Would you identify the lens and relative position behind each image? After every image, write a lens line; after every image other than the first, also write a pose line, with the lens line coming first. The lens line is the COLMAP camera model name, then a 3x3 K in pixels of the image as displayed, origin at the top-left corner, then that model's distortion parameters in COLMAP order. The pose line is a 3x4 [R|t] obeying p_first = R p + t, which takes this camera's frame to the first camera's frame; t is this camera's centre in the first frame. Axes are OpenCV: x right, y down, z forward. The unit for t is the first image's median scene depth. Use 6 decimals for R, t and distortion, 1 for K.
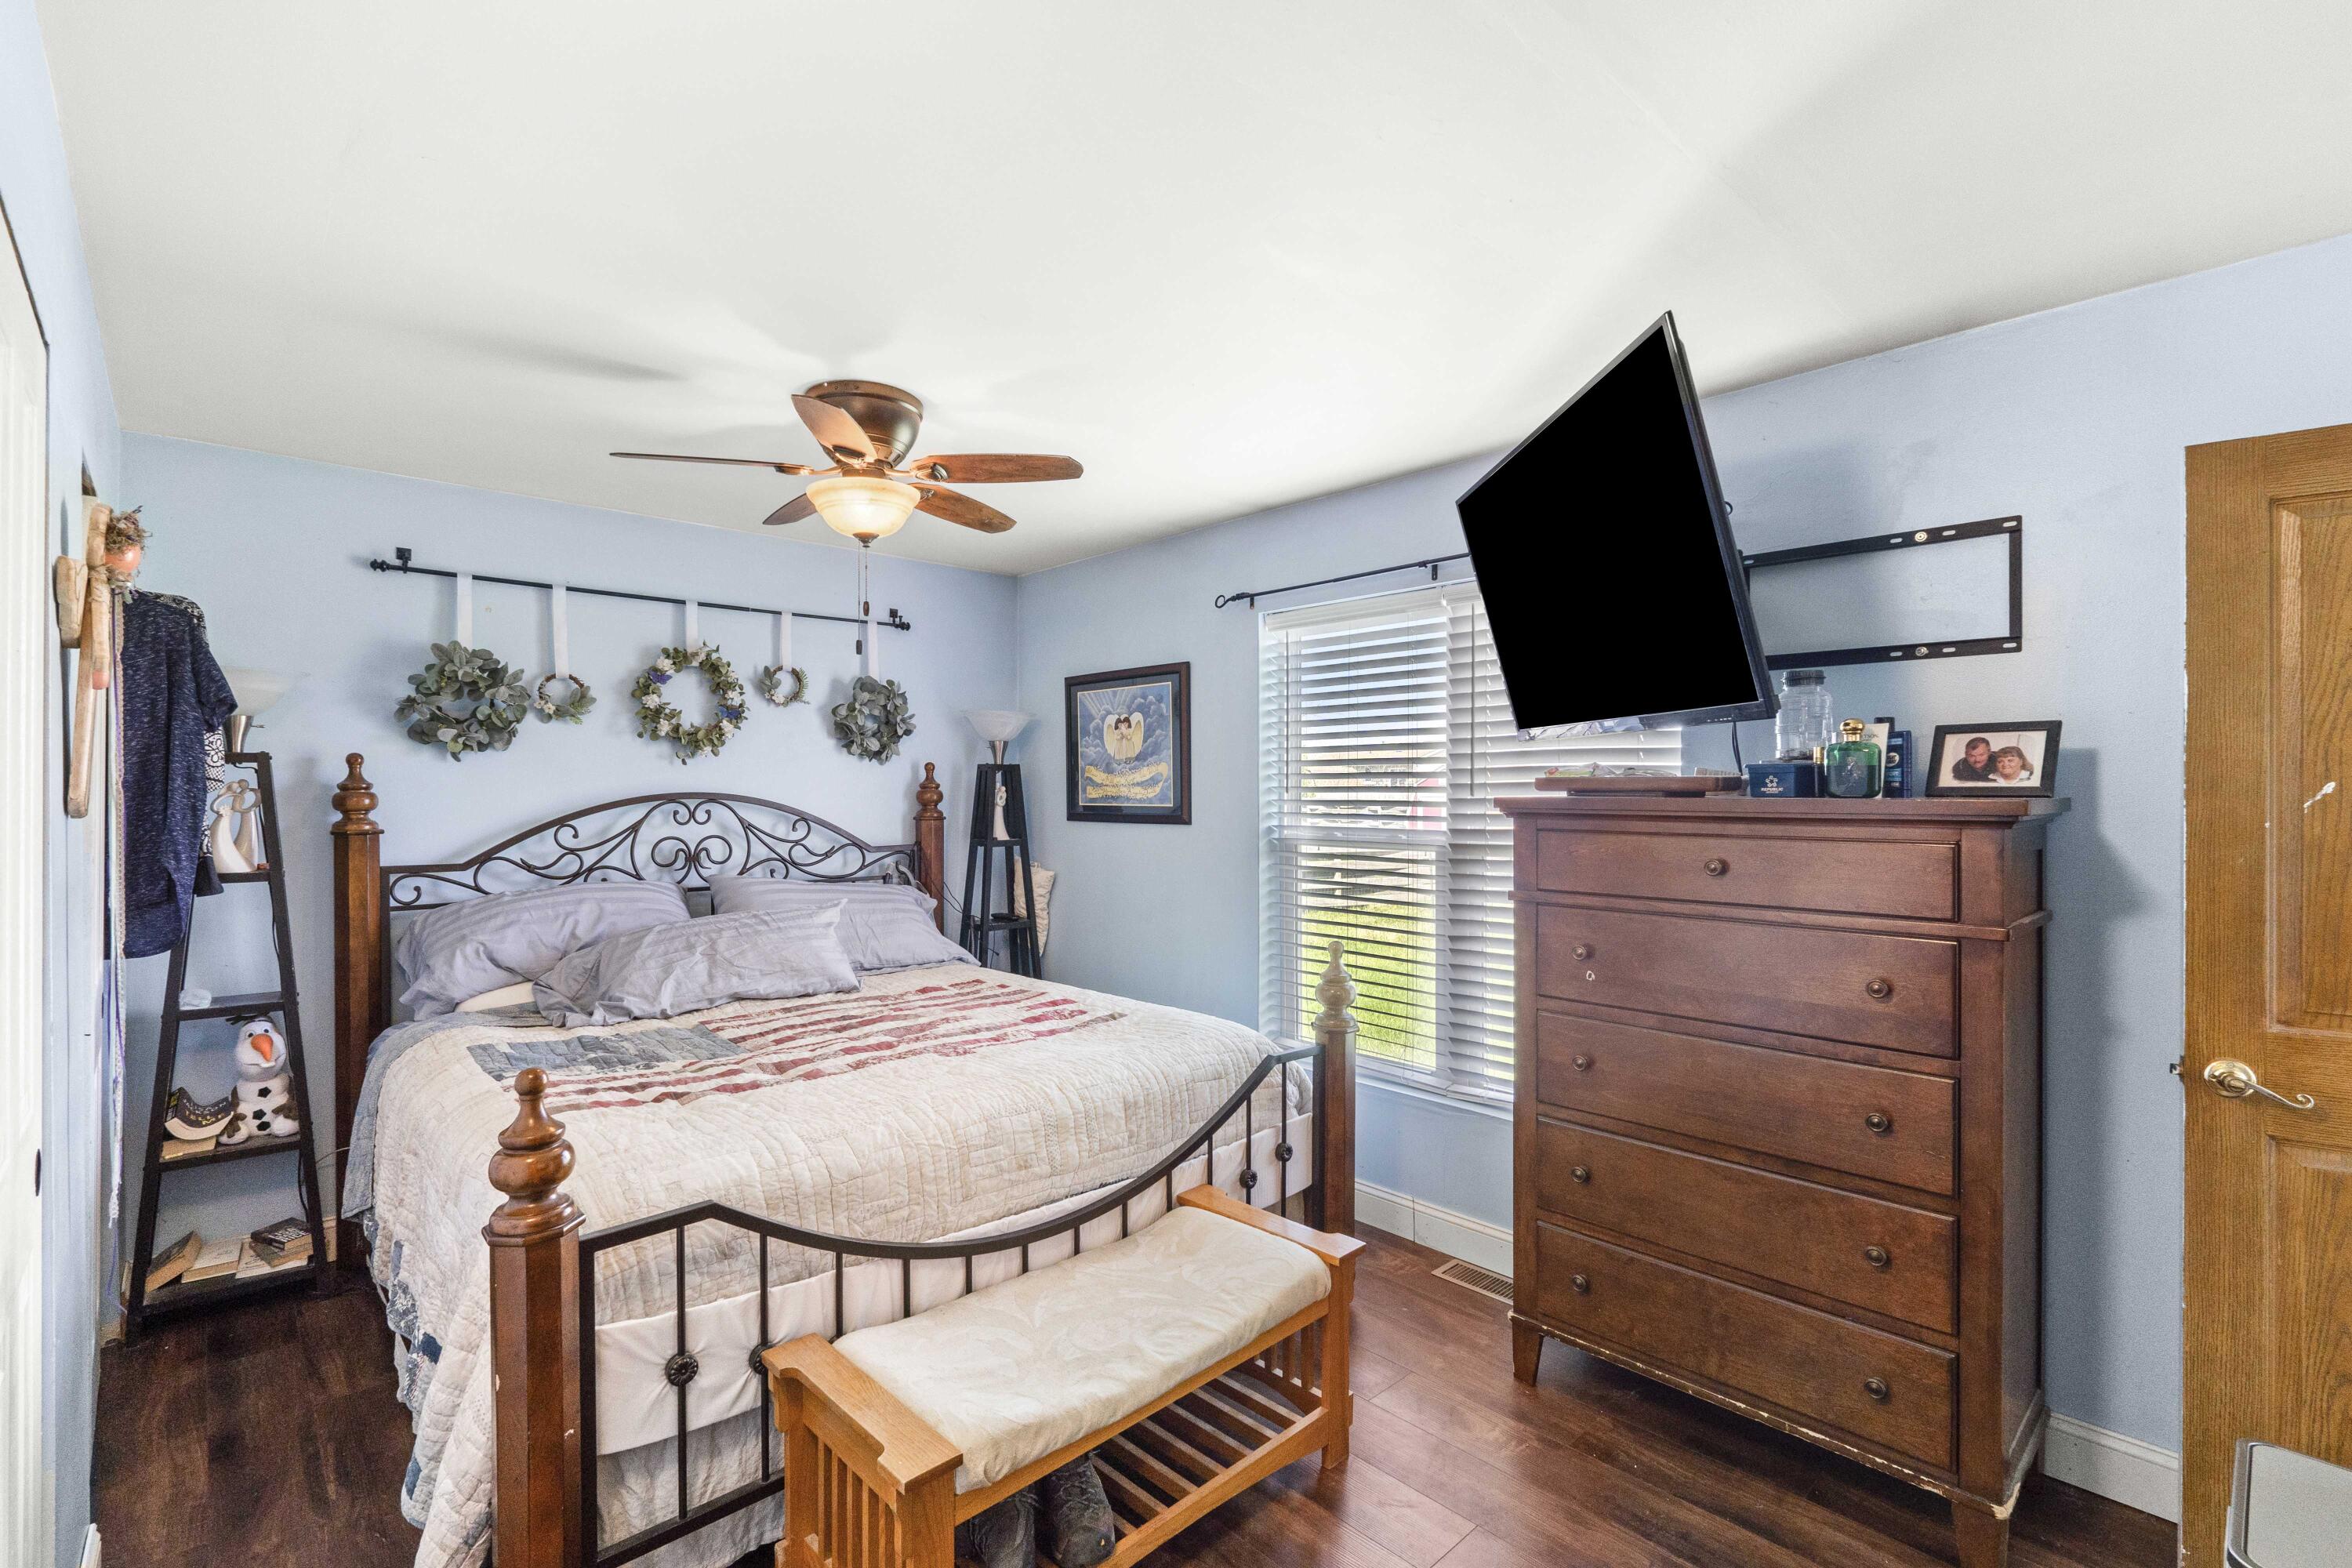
lens RADIAL K [[1054.8, 0, 1183.3], [0, 1054.8, 784.3], [0, 0, 1]] dist [-0.000621, 0.000482]
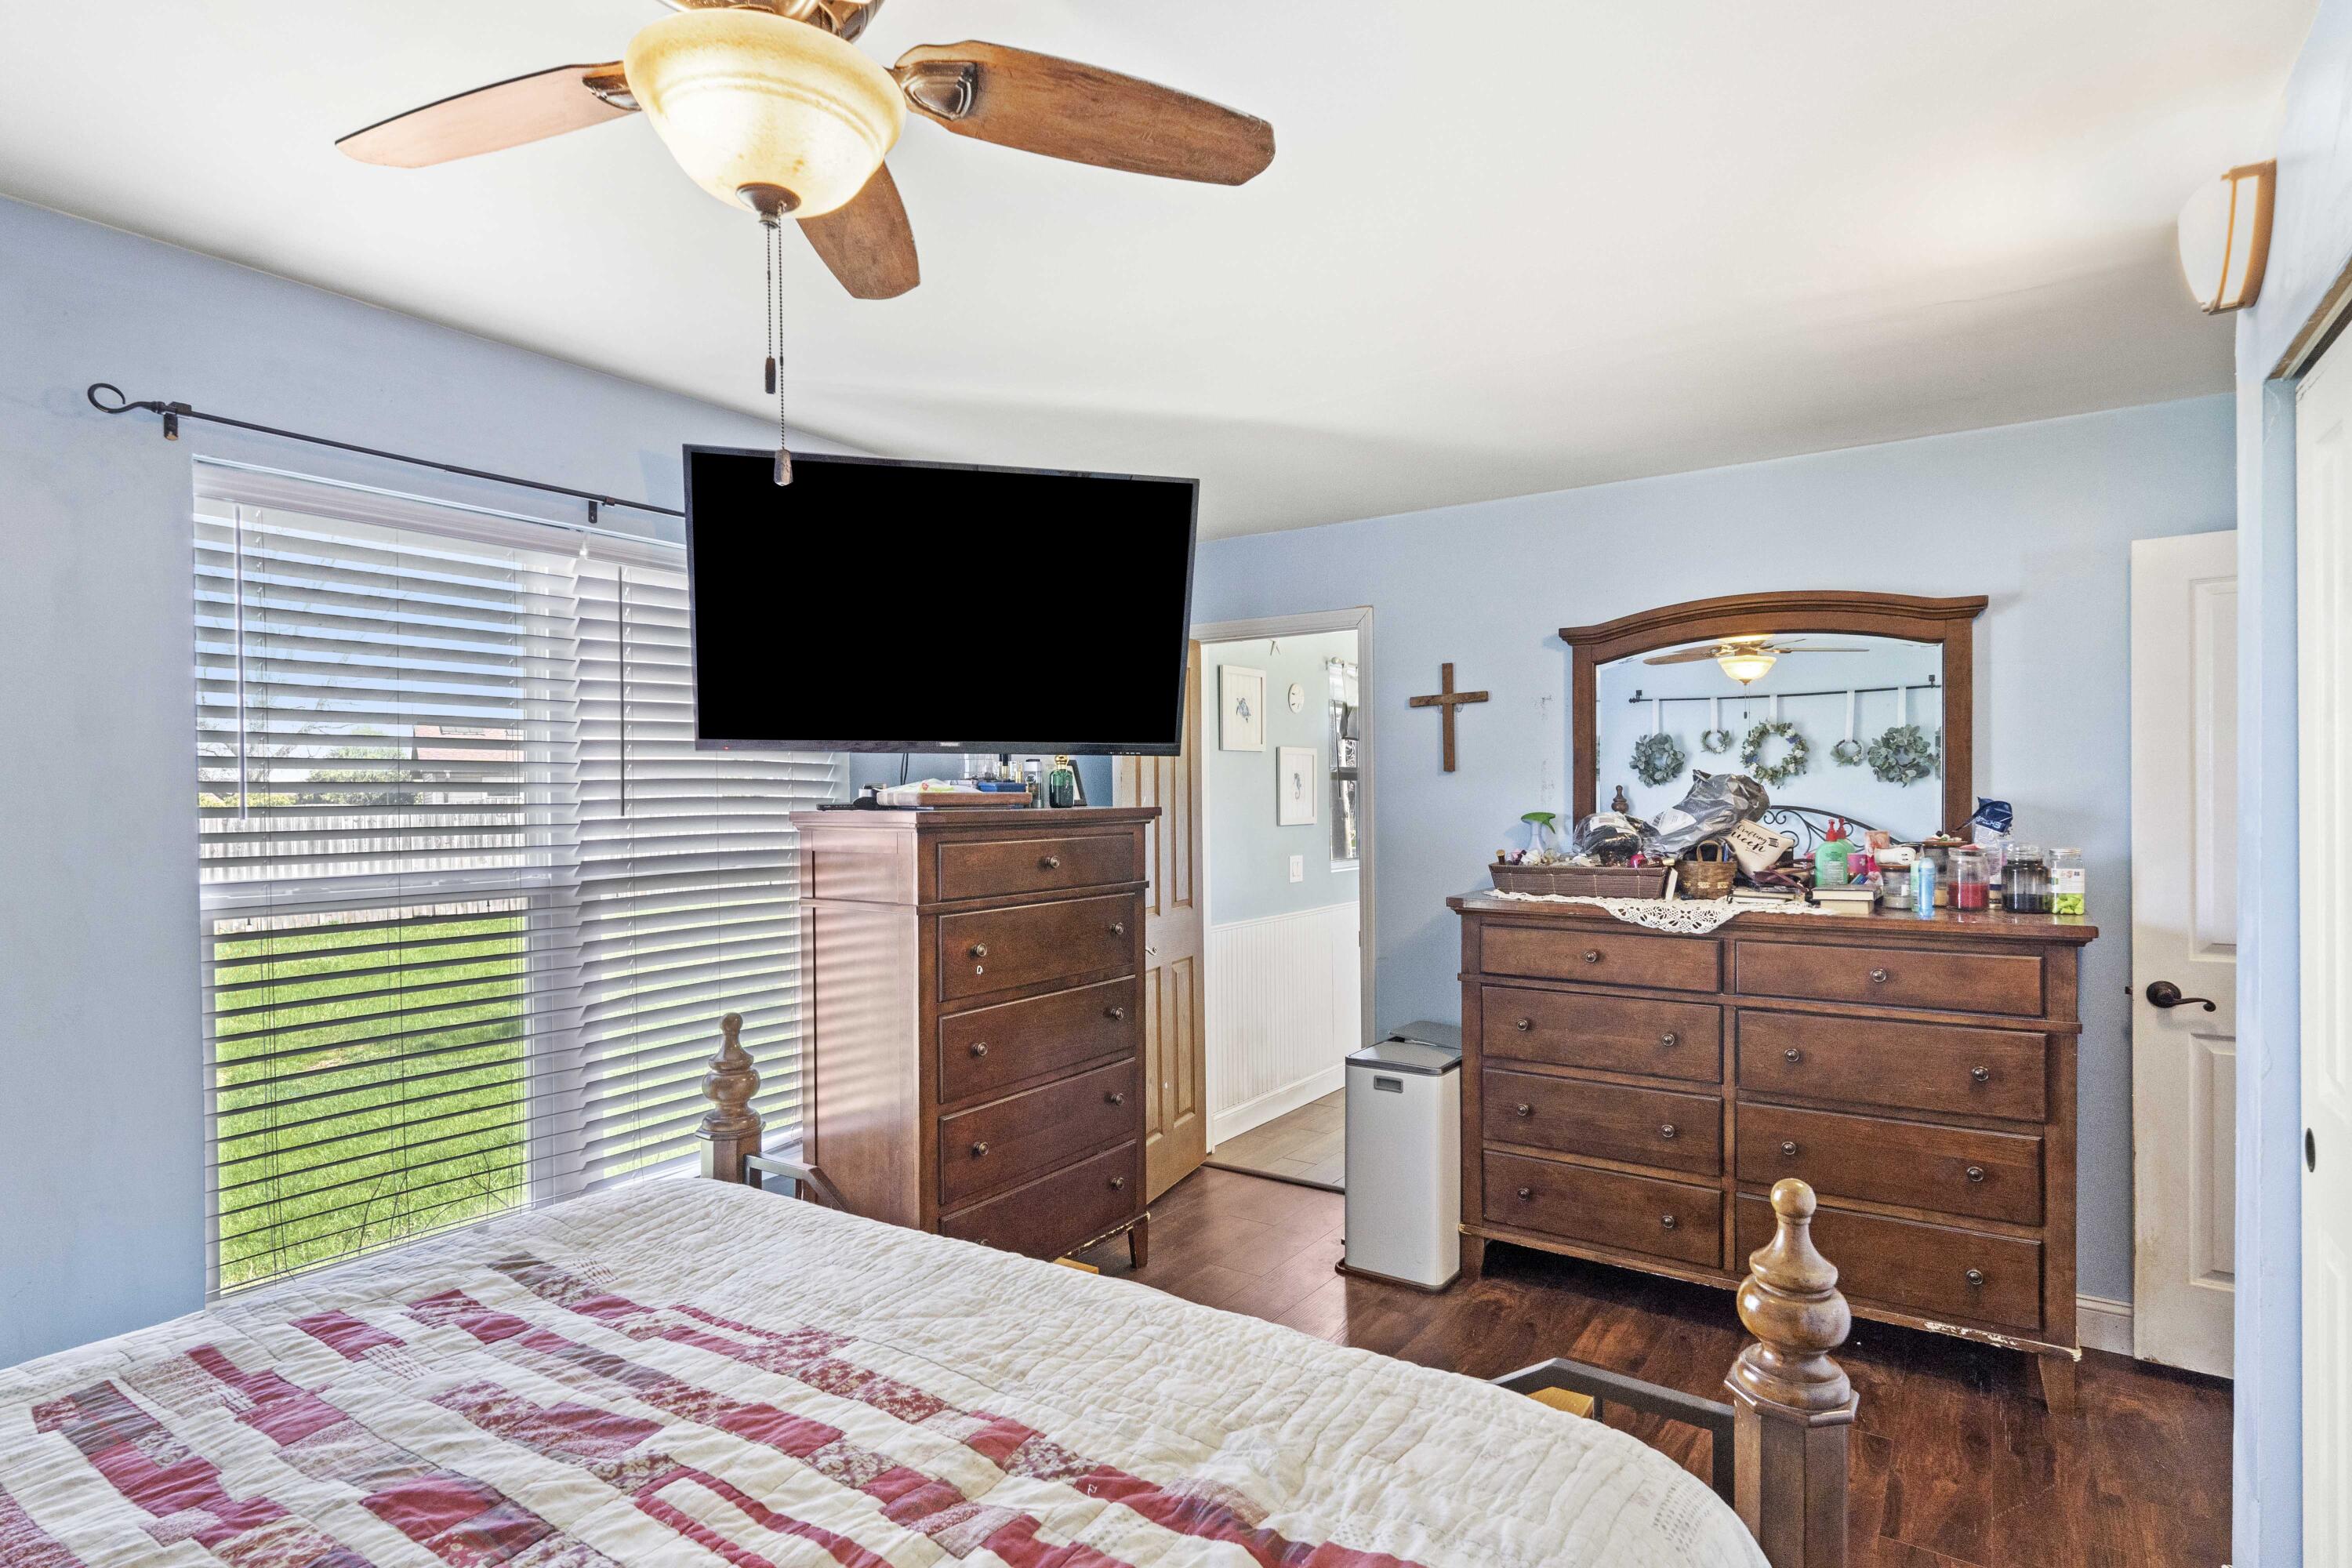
lens RADIAL K [[1190.8, 0, 1183.2], [0, 1190.8, 793.2], [0, 0, 1]] dist [-0.003688, 0.002044]
pose [[-0.211933, 0.001179, 0.977283, -0.656513], [0.004391, 0.999990, -0.000254, -0.003221], [-0.977274, 0.004237, -0.211936, 0.777260]]
